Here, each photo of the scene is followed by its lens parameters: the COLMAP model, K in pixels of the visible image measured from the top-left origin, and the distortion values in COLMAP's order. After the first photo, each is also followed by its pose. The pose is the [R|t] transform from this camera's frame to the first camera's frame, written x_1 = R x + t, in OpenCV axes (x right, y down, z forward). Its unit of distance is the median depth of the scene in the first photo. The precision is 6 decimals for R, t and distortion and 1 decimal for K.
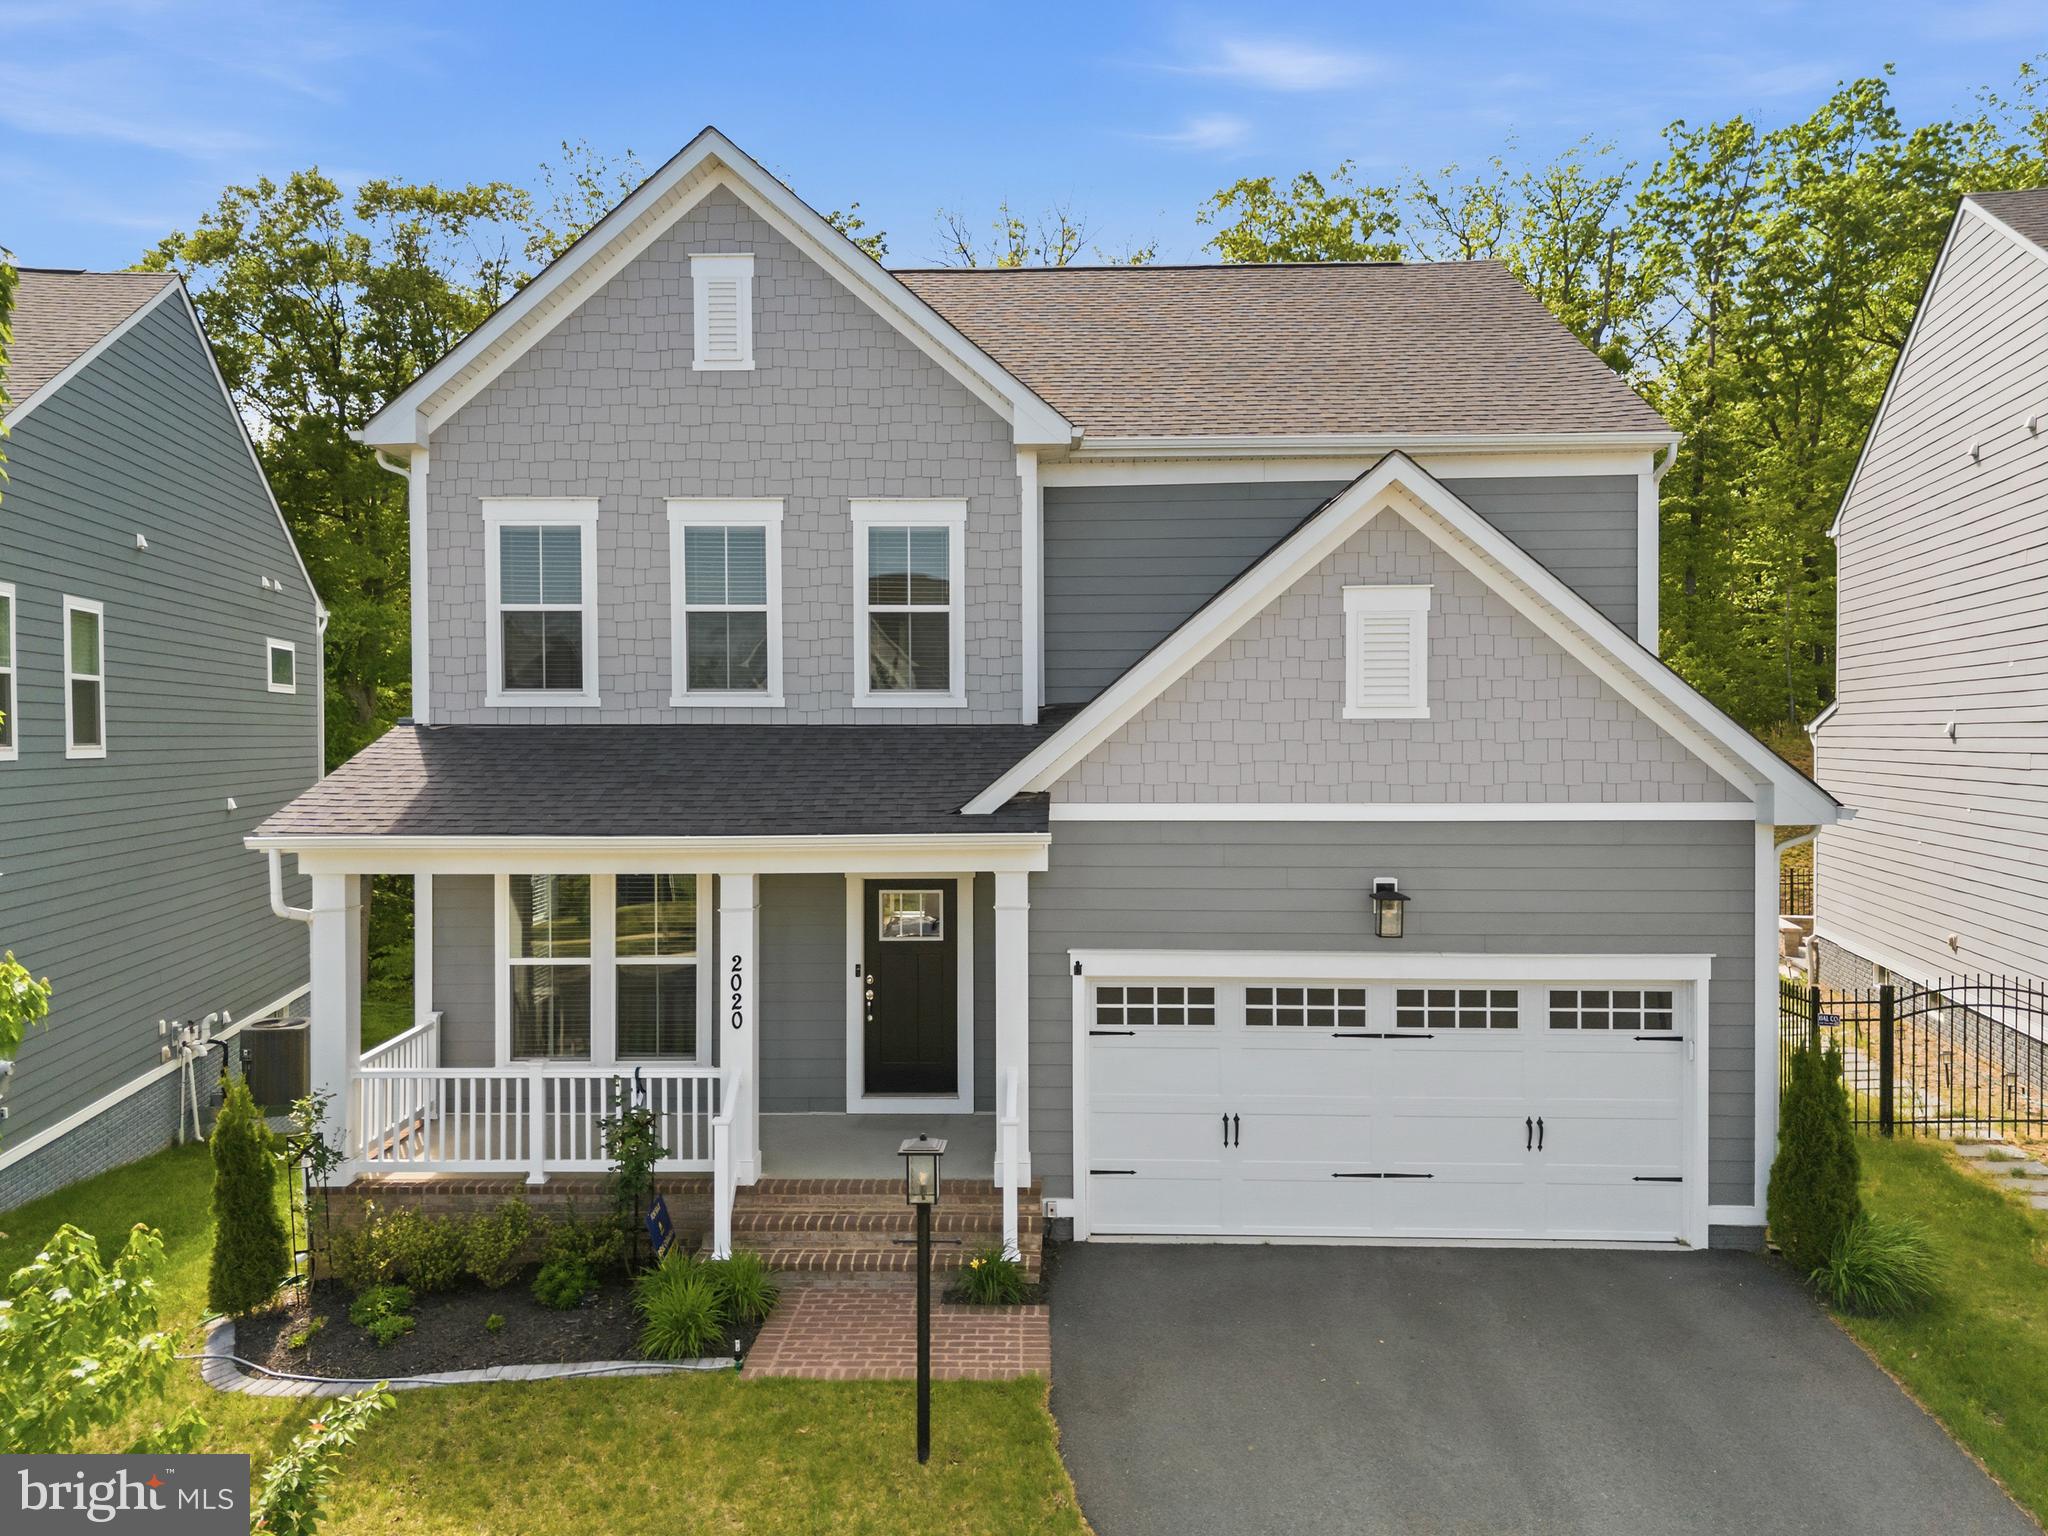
lens RADIAL K [[1504.7, 0, 1024.2], [0, 1504.7, 765.1], [0, 0, 1]] dist [0.067130, -0.053303]
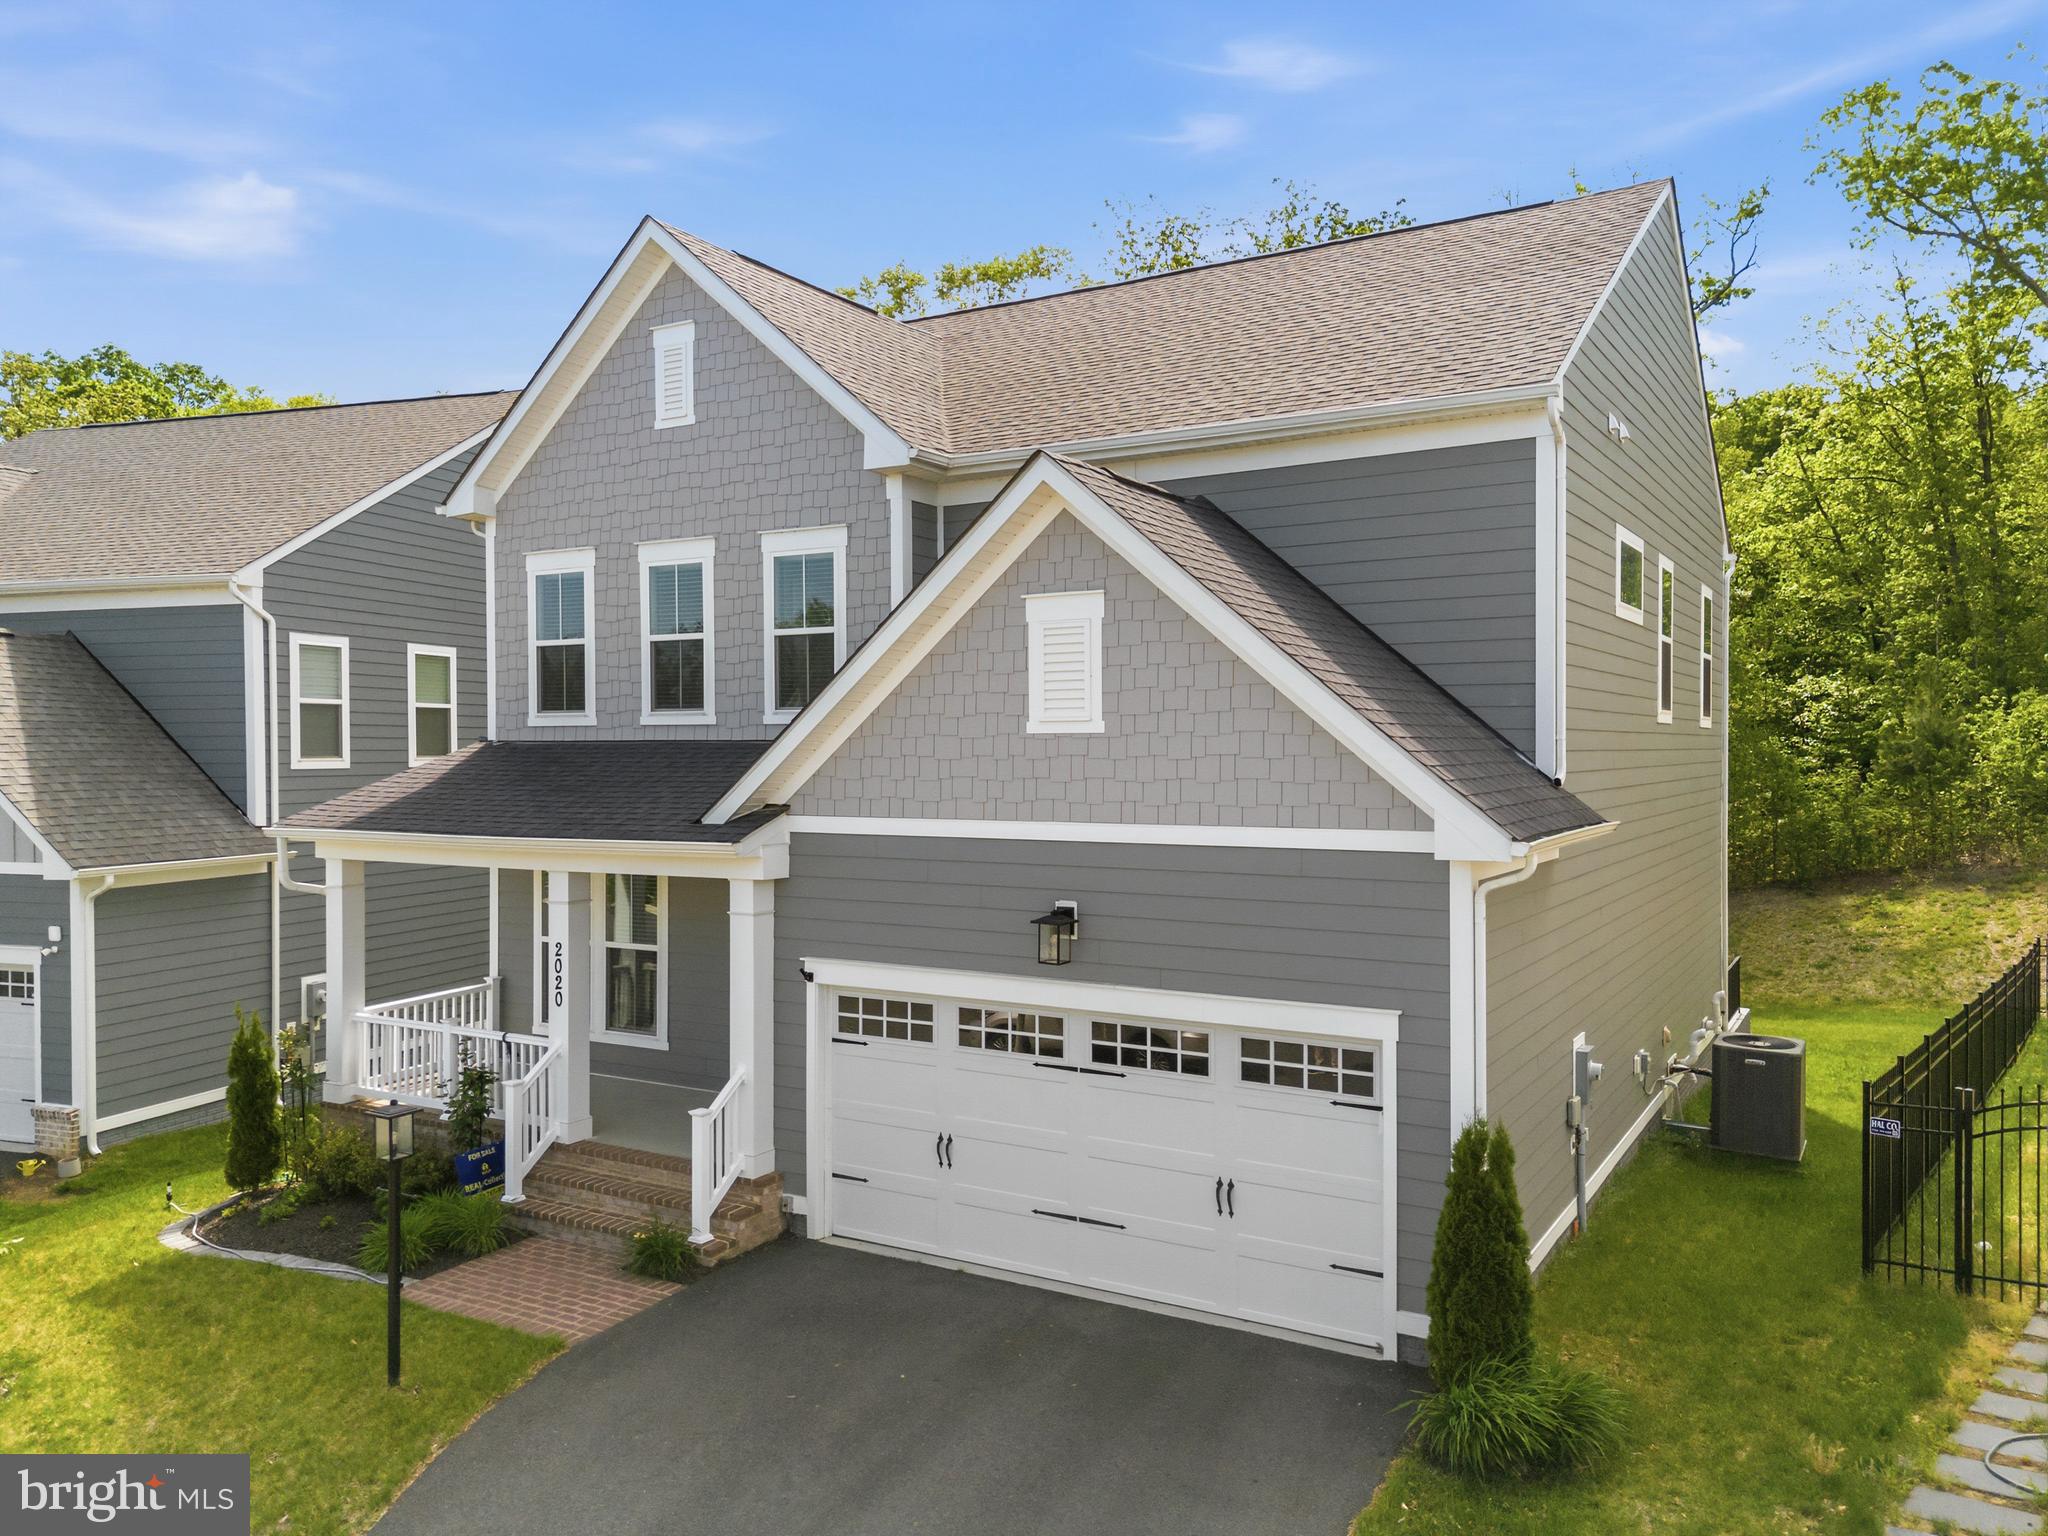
lens RADIAL K [[1504.7, 0, 1027.6], [0, 1504.7, 773.1], [0, 0, 1]] dist [0.067130, -0.053303]
pose [[0.872915, 0.008153, -0.487804, 0.665205], [-0.009974, 0.999950, -0.001135, -0.004363], [0.487771, 0.005856, 0.872952, 0.164768]]
